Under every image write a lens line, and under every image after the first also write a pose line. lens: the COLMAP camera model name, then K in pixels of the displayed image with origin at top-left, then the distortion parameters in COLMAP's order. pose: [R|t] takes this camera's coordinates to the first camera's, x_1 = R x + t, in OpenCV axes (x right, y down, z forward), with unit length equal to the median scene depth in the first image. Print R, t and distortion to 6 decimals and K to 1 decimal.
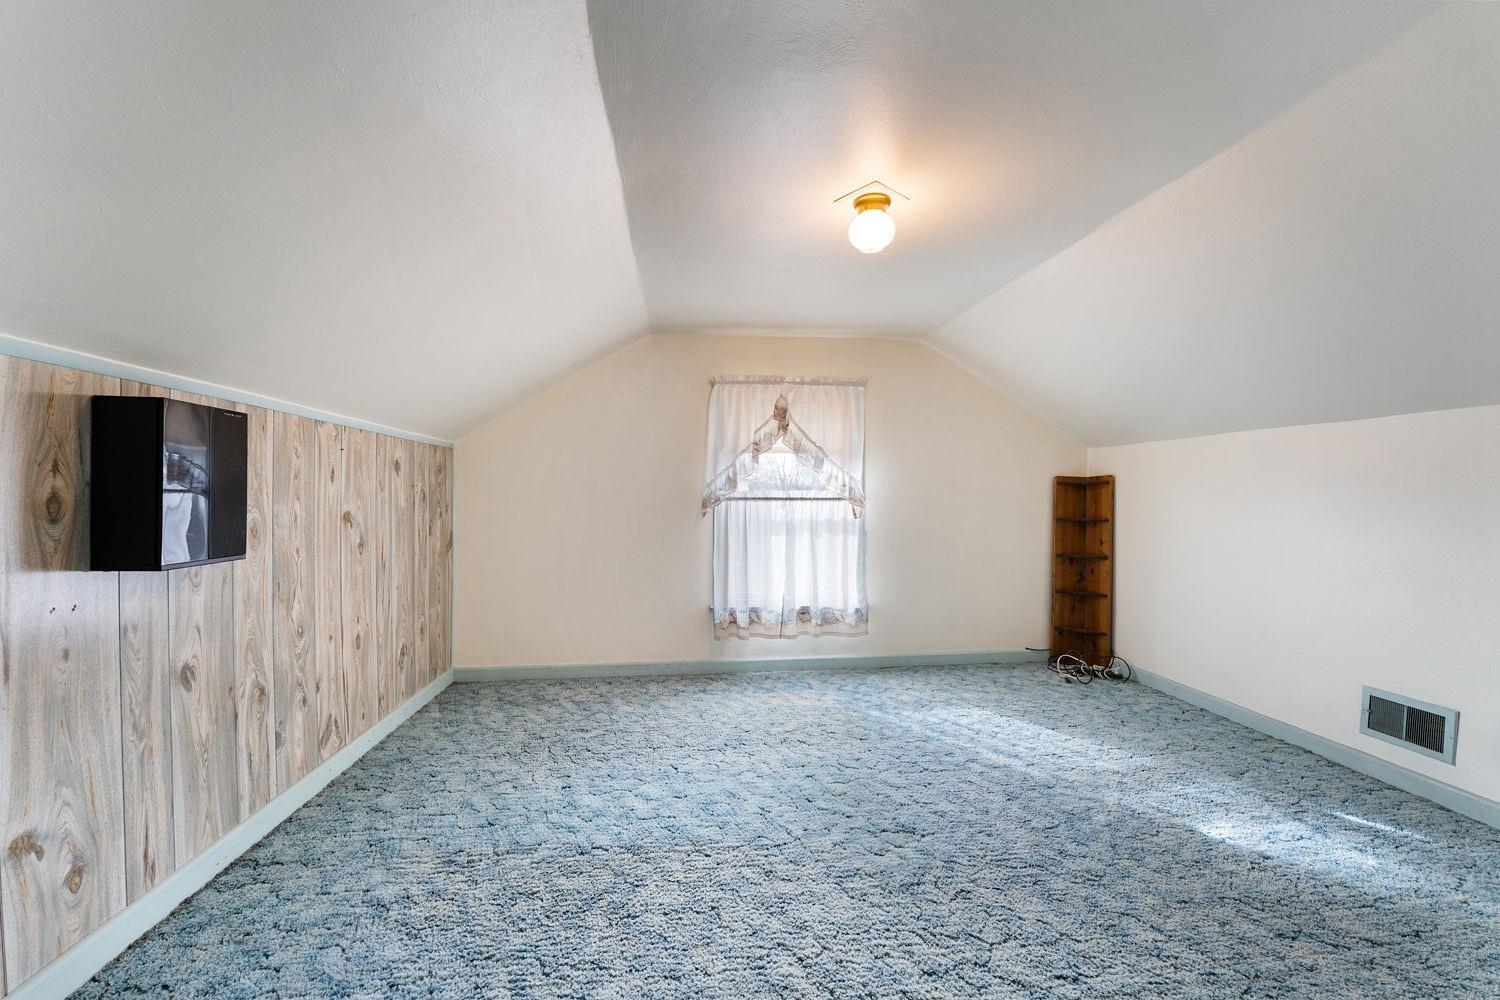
lens RADIAL K [[596.8, 0, 747.7], [0, 596.8, 510.9], [0, 0, 1]] dist [0.000876, -0.000015]
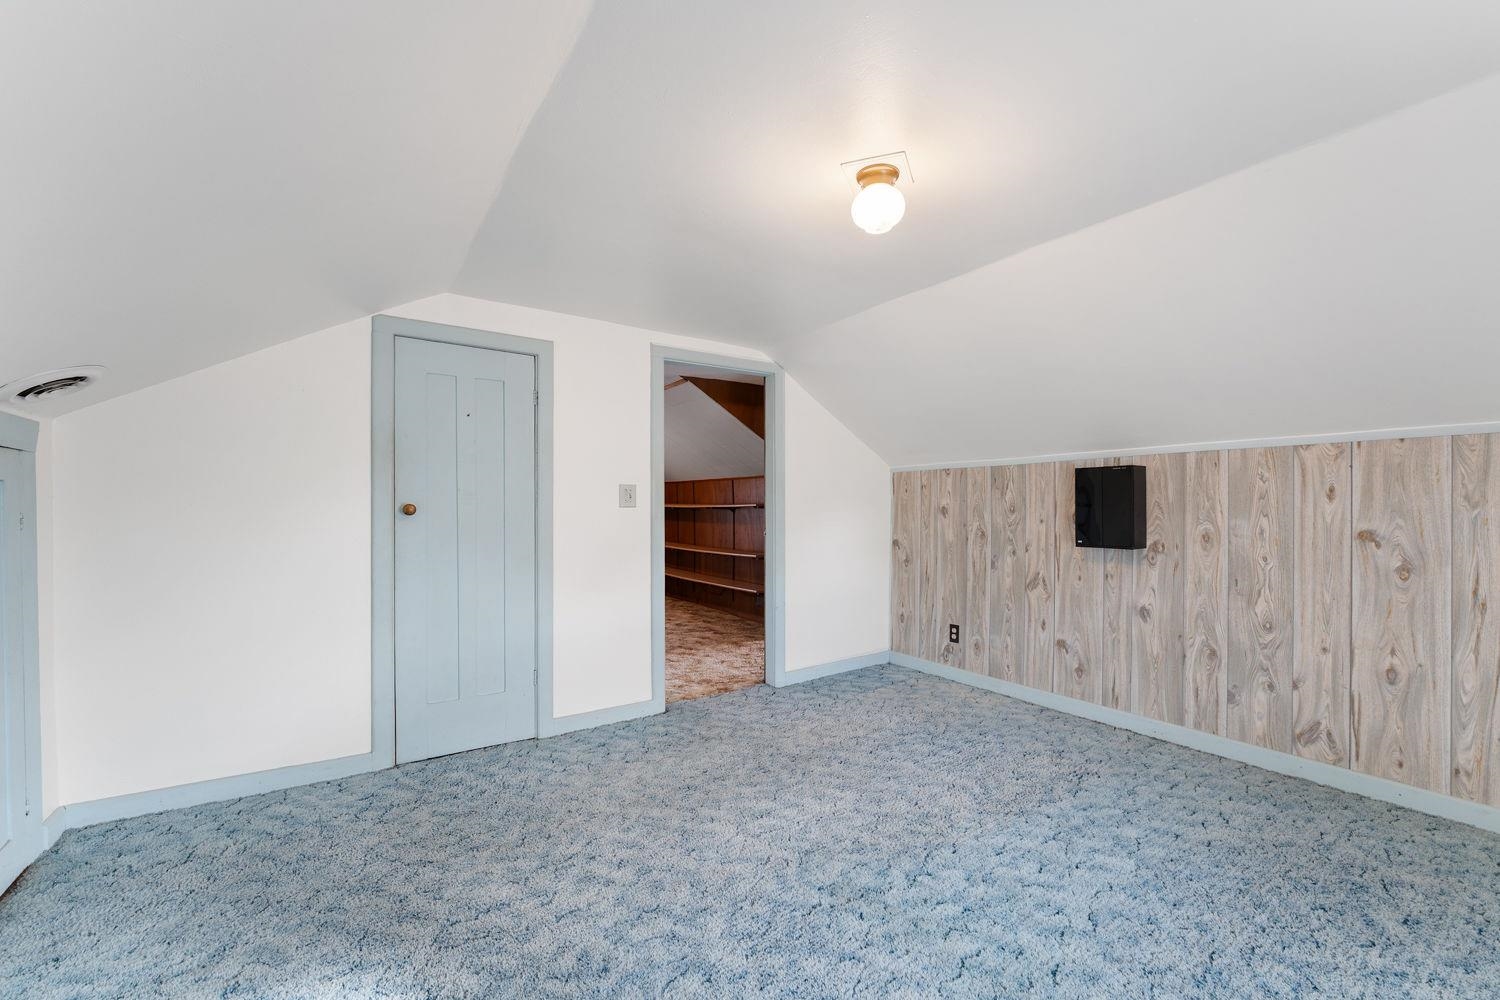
lens RADIAL K [[596.8, 0, 750.6], [0, 596.8, 507.7], [0, 0, 1]] dist [0.000876, -0.000015]
pose [[-0.891880, -0.008691, -0.452189, 0.780734], [-0.015944, 0.999798, 0.012230, -0.037538], [0.451992, 0.018117, -0.891838, 1.722346]]
